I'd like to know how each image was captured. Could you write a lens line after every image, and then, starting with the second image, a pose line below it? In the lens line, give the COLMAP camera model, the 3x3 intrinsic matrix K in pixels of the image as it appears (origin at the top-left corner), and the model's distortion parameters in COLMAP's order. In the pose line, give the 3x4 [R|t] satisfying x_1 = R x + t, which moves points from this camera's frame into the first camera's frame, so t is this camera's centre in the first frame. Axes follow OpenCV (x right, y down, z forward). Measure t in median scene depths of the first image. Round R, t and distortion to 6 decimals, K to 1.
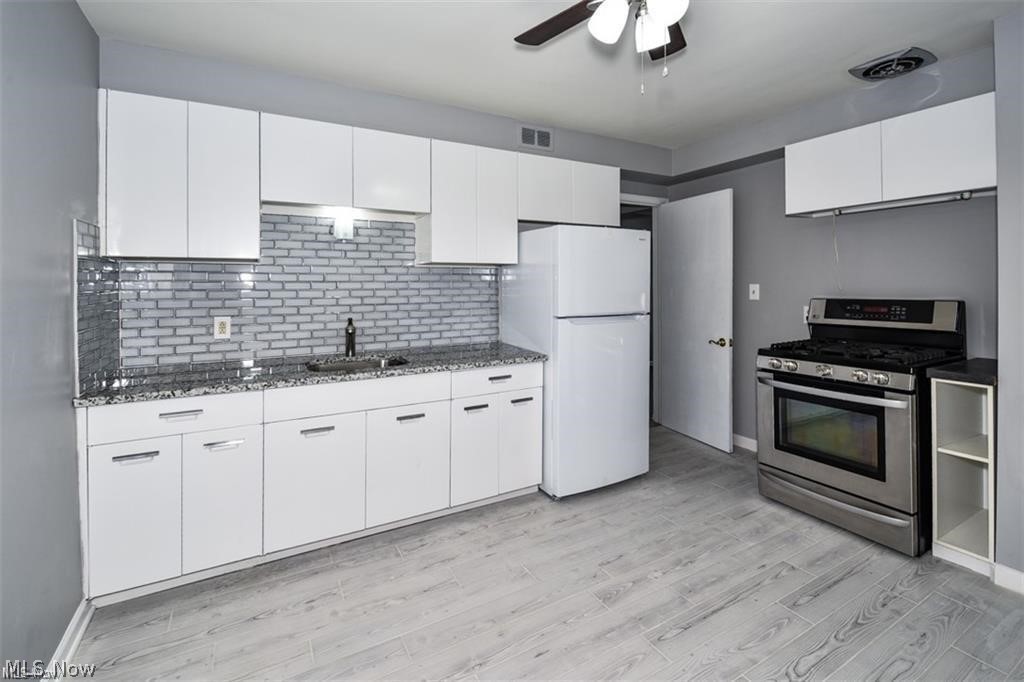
lens RADIAL K [[460.1, 0, 514.3], [0, 460.1, 282.4], [0, 0, 1]] dist [0.002682, -0.004985]
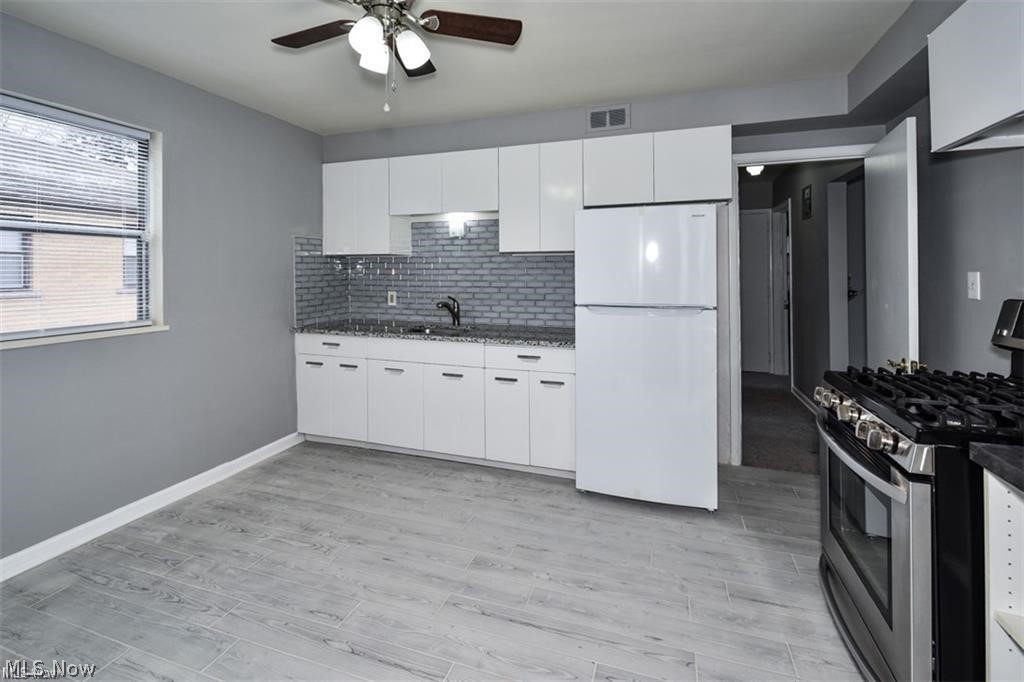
lens RADIAL K [[469.0, 0, 511.3], [0, 469.0, 268.1], [0, 0, 1]] dist [0.000096, -0.000646]
pose [[0.661243, -0.003802, -0.750163, 0.809203], [0.000968, 0.999991, -0.004215, 0.002349], [0.750172, 0.002061, 0.661240, 0.251664]]
